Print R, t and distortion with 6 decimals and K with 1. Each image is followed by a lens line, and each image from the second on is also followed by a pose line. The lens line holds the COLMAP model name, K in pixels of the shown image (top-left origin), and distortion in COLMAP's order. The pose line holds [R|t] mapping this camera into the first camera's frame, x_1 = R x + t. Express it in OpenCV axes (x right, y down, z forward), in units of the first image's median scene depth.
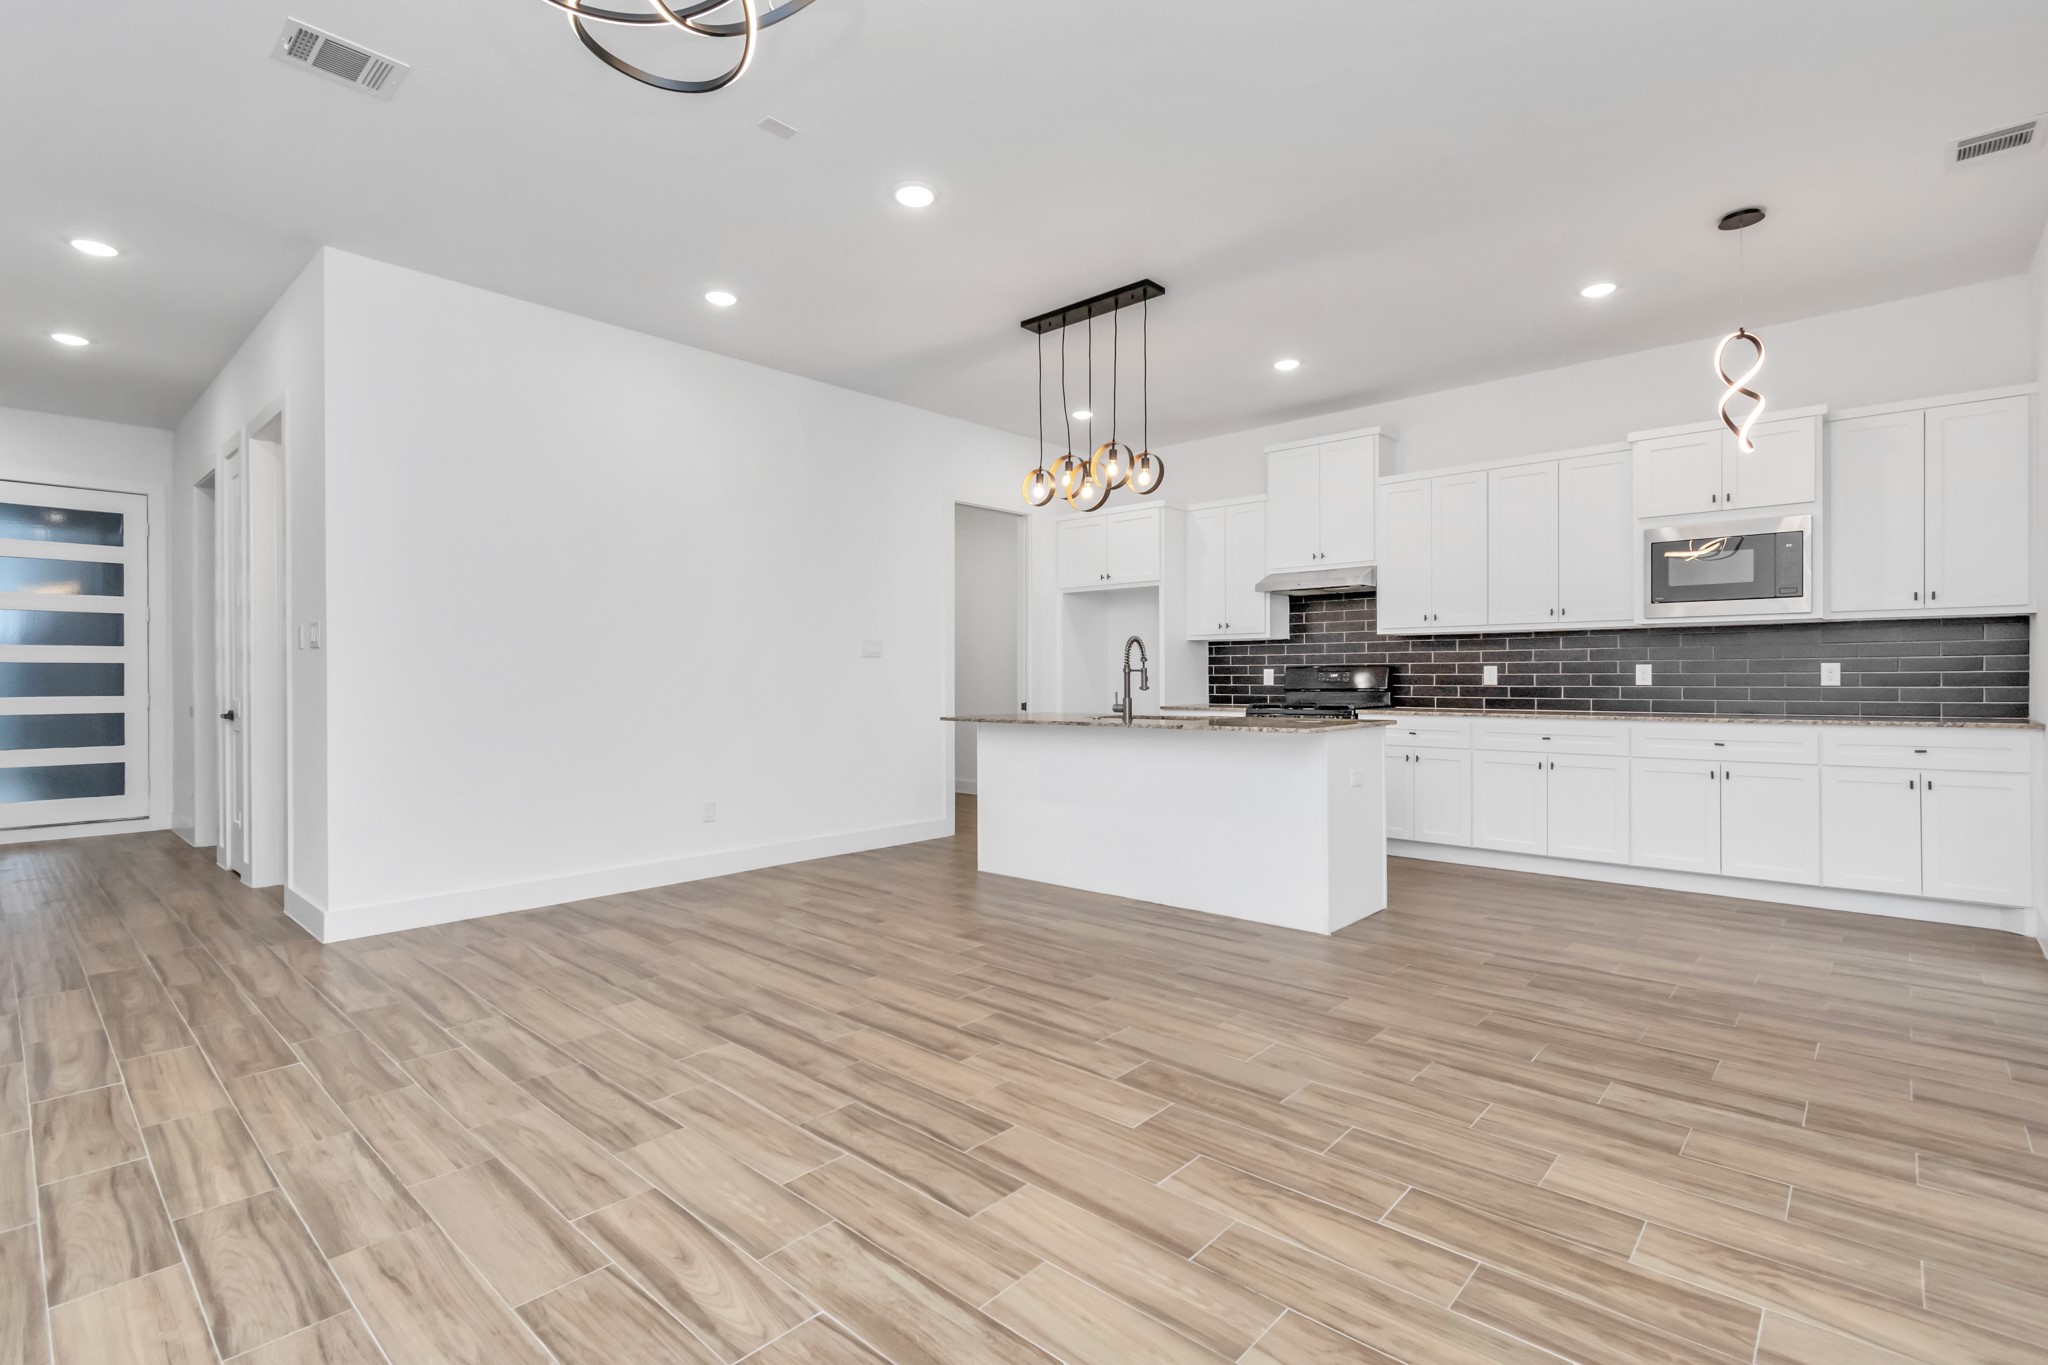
lens RADIAL K [[905.3, 0, 1013.0], [0, 905.3, 676.0], [0, 0, 1]] dist [0.002672, -0.000064]
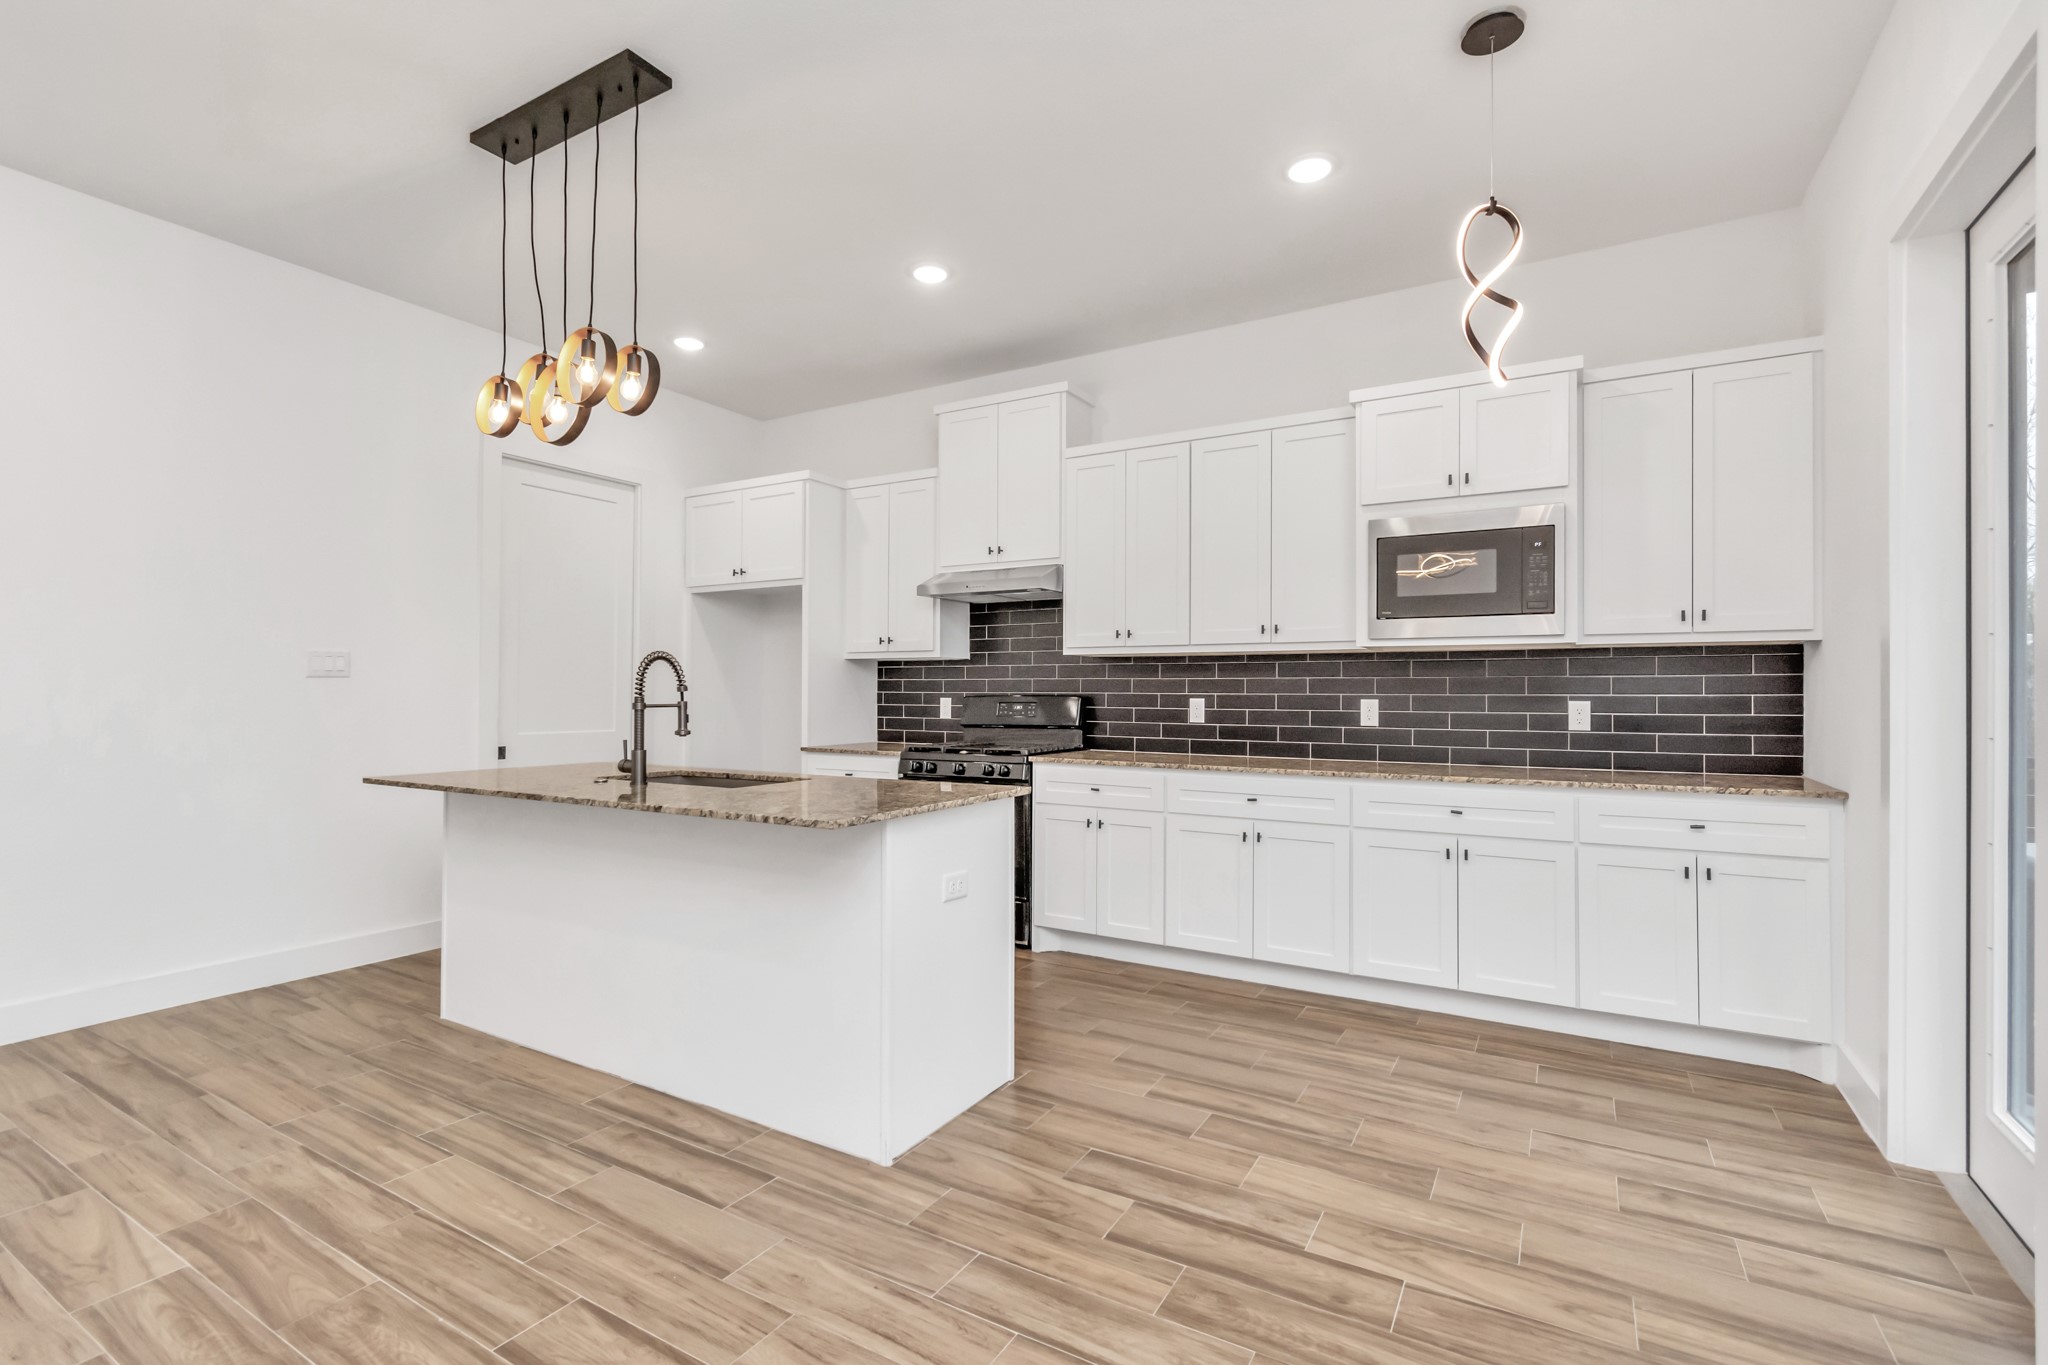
lens RADIAL K [[920.2, 0, 1024.0], [0, 920.2, 682.5], [0, 0, 1]] dist [0.000564, -0.000349]
pose [[0.972430, 0.008577, 0.233038, 0.272927], [-0.005846, 0.999906, -0.012406, -0.018874], [-0.233122, 0.010701, 0.972389, 0.368641]]
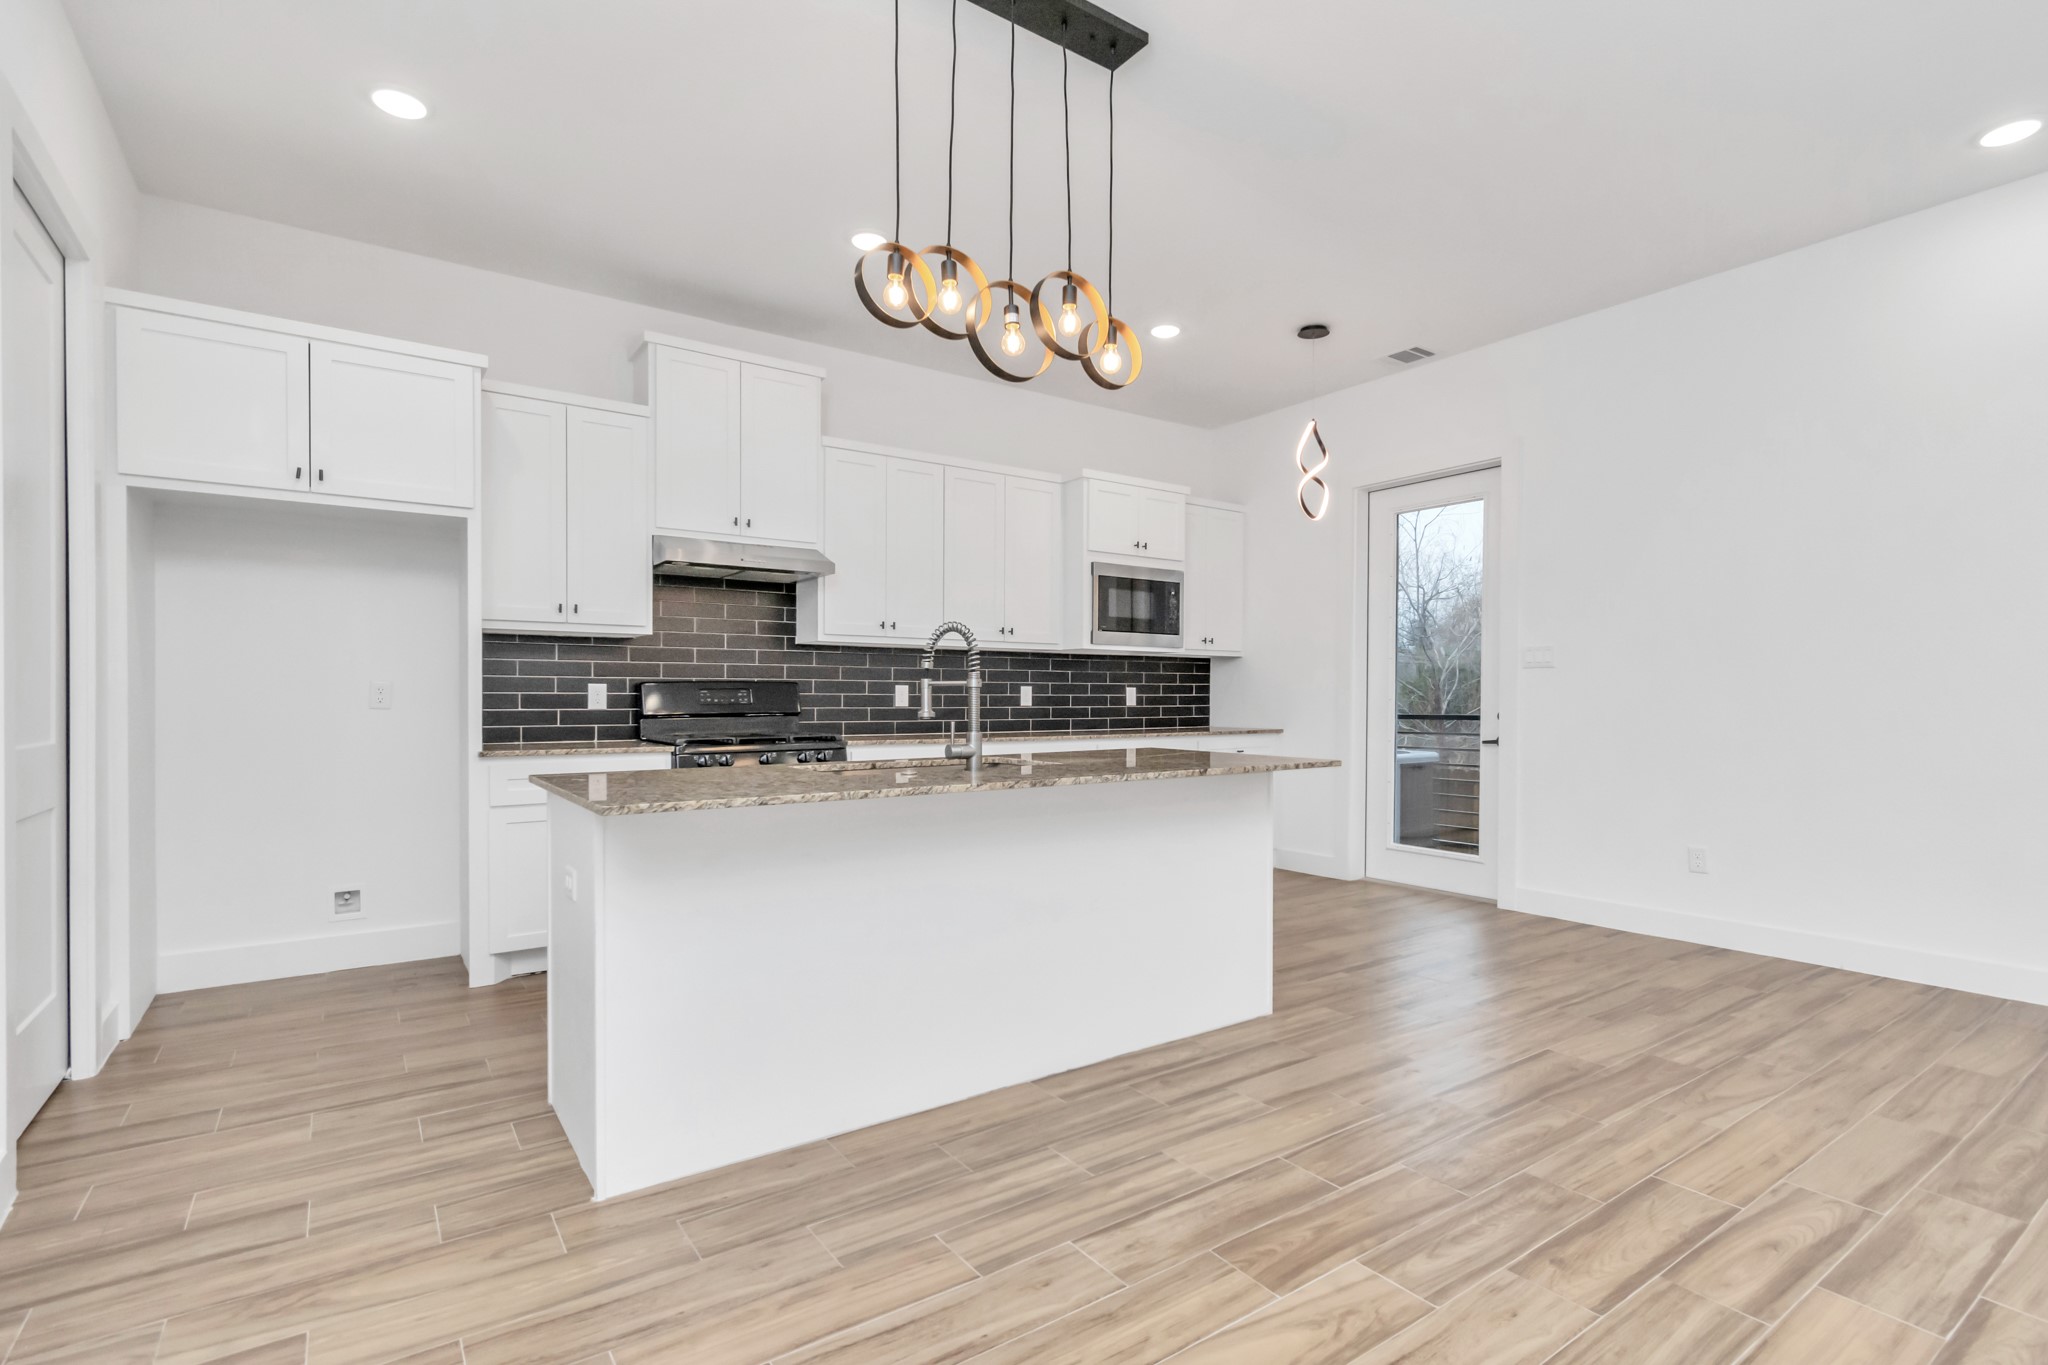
lens RADIAL K [[970.9, 0, 945.4], [0, 970.9, 711.7], [0, 0, 1]] dist [0.000573, -0.000204]
pose [[0.226564, -0.011537, 0.973928, -0.531242], [-0.004009, 0.999910, 0.012777, 0.003636], [-0.973988, -0.006799, 0.226498, 1.016225]]
